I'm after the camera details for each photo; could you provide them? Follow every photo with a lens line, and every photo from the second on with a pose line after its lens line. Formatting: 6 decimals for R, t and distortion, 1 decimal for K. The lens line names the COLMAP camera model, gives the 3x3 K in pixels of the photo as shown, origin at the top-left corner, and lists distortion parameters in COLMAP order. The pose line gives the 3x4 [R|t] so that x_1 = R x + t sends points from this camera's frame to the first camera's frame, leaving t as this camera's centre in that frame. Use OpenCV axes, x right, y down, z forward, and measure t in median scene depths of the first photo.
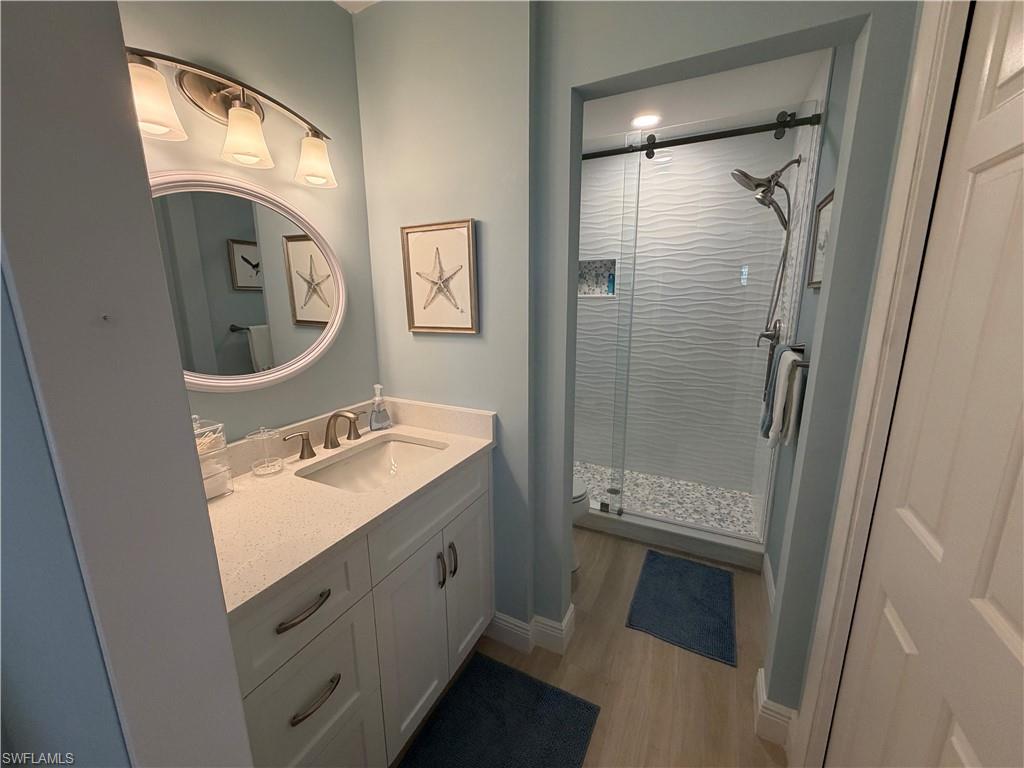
lens RADIAL K [[407.8, 0, 513.4], [0, 407.8, 379.4], [0, 0, 1]] dist [-0.002067, 0.001046]
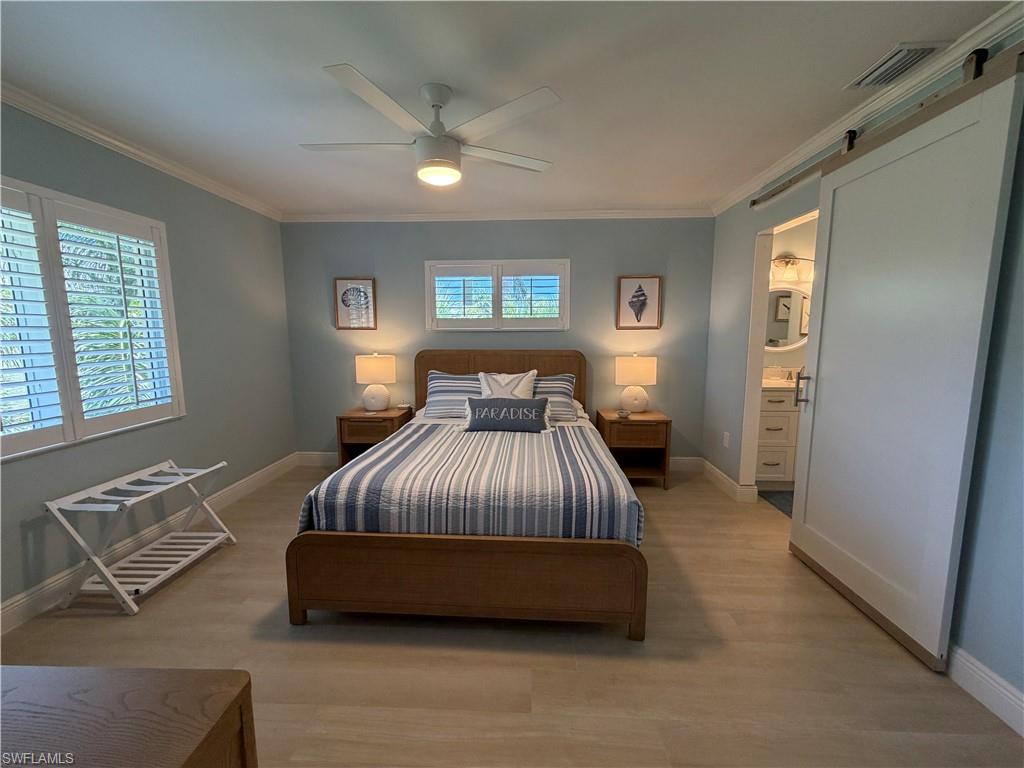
lens RADIAL K [[407.8, 0, 509.8], [0, 407.8, 382.4], [0, 0, 1]] dist [-0.002067, 0.001046]
pose [[0.403474, 0.120238, -0.907056, 1.300195], [-0.186440, 0.981334, 0.047153, 0.457603], [0.895795, 0.150087, 0.418360, -1.951262]]
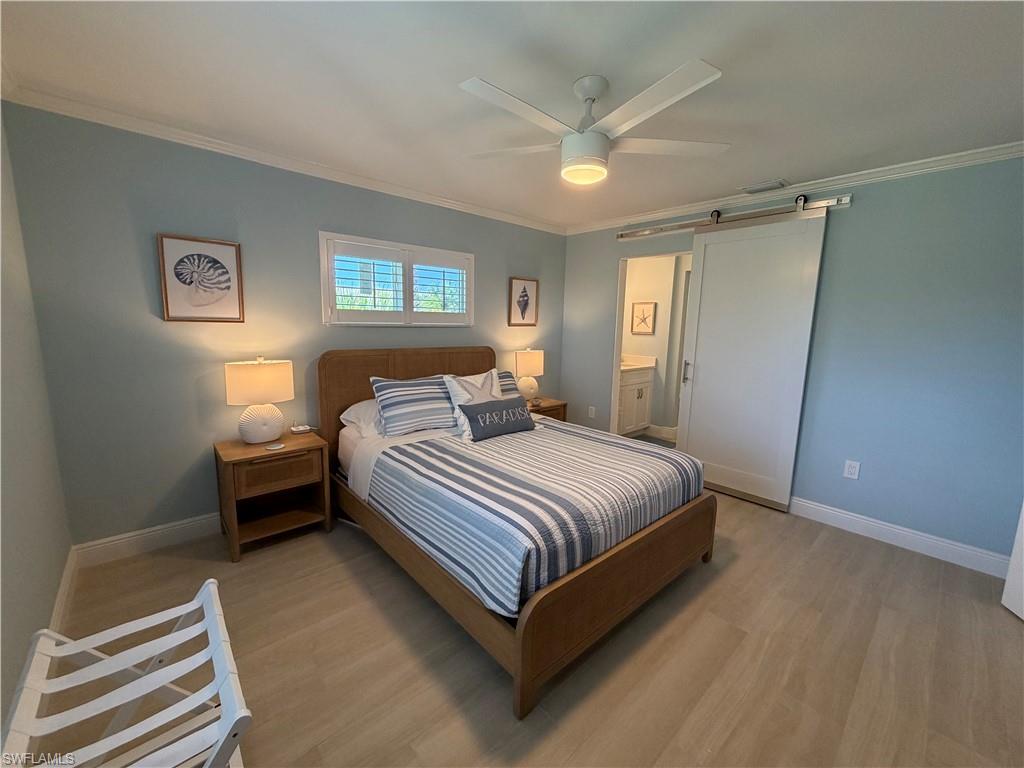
lens RADIAL K [[407.8, 0, 507.3], [0, 407.8, 383.8], [0, 0, 1]] dist [-0.002067, 0.001046]
pose [[0.928402, 0.086919, -0.361267, 0.053710], [-0.105573, 0.993891, -0.032179, 0.634006], [0.356263, 0.068015, 0.931907, -3.050449]]
